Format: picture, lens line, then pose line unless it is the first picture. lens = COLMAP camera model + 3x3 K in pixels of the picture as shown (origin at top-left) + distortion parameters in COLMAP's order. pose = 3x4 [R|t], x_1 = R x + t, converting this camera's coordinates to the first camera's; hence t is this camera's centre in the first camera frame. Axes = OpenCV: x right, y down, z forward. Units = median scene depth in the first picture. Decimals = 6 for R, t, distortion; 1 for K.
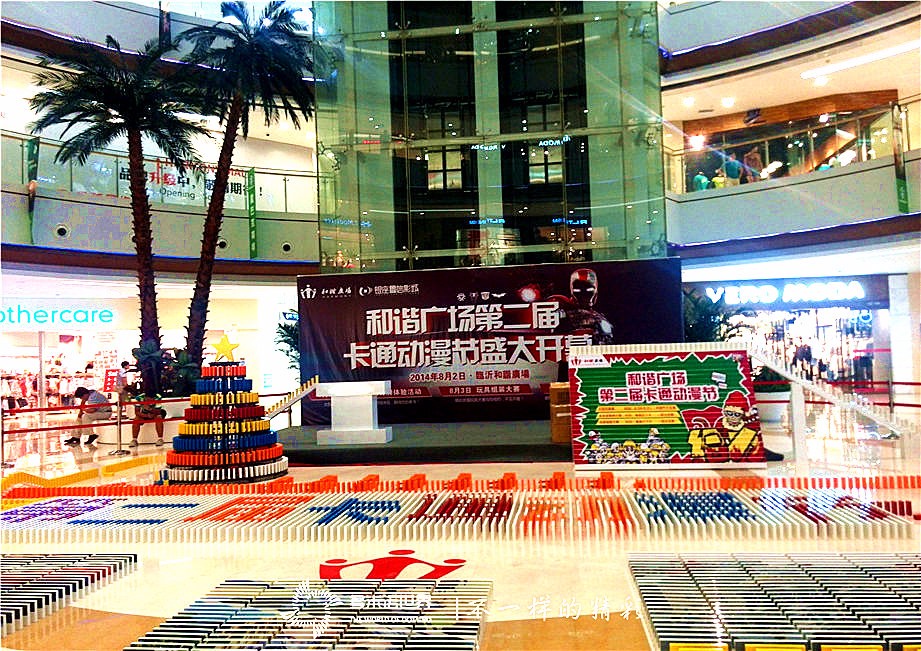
lens RADIAL K [[746.0, 0, 456.6], [0, 746.0, 327.1], [0, 0, 1]] dist [0.090247, -0.160761]
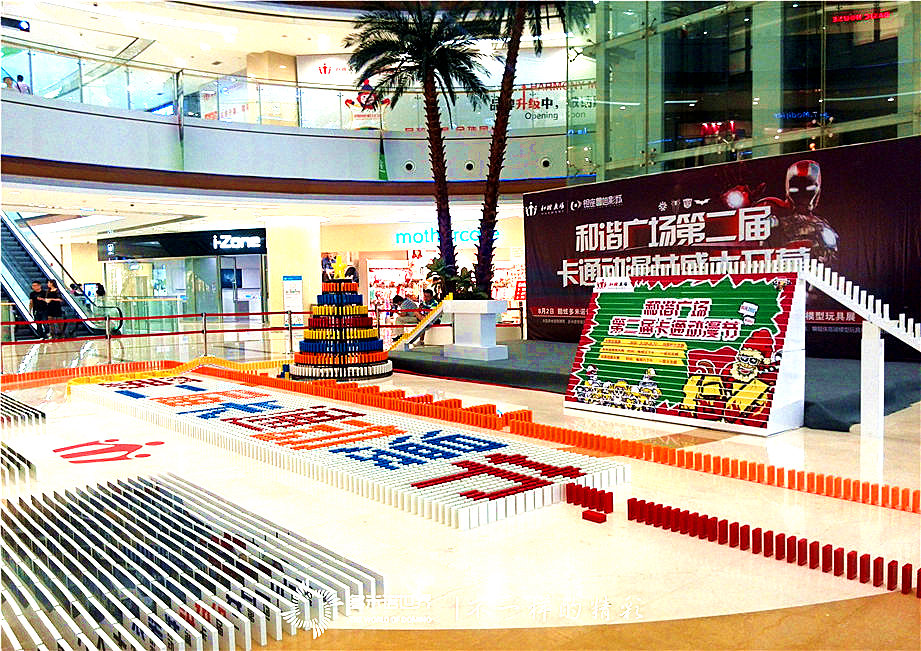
lens RADIAL K [[746.0, 0, 457.9], [0, 746.0, 339.9], [0, 0, 1]] dist [0.090247, -0.160761]
pose [[0.745048, 0.067634, -0.663573, 0.424074], [0.022828, 0.991678, 0.126706, -0.002286], [0.666620, -0.109550, 0.737303, 0.177299]]
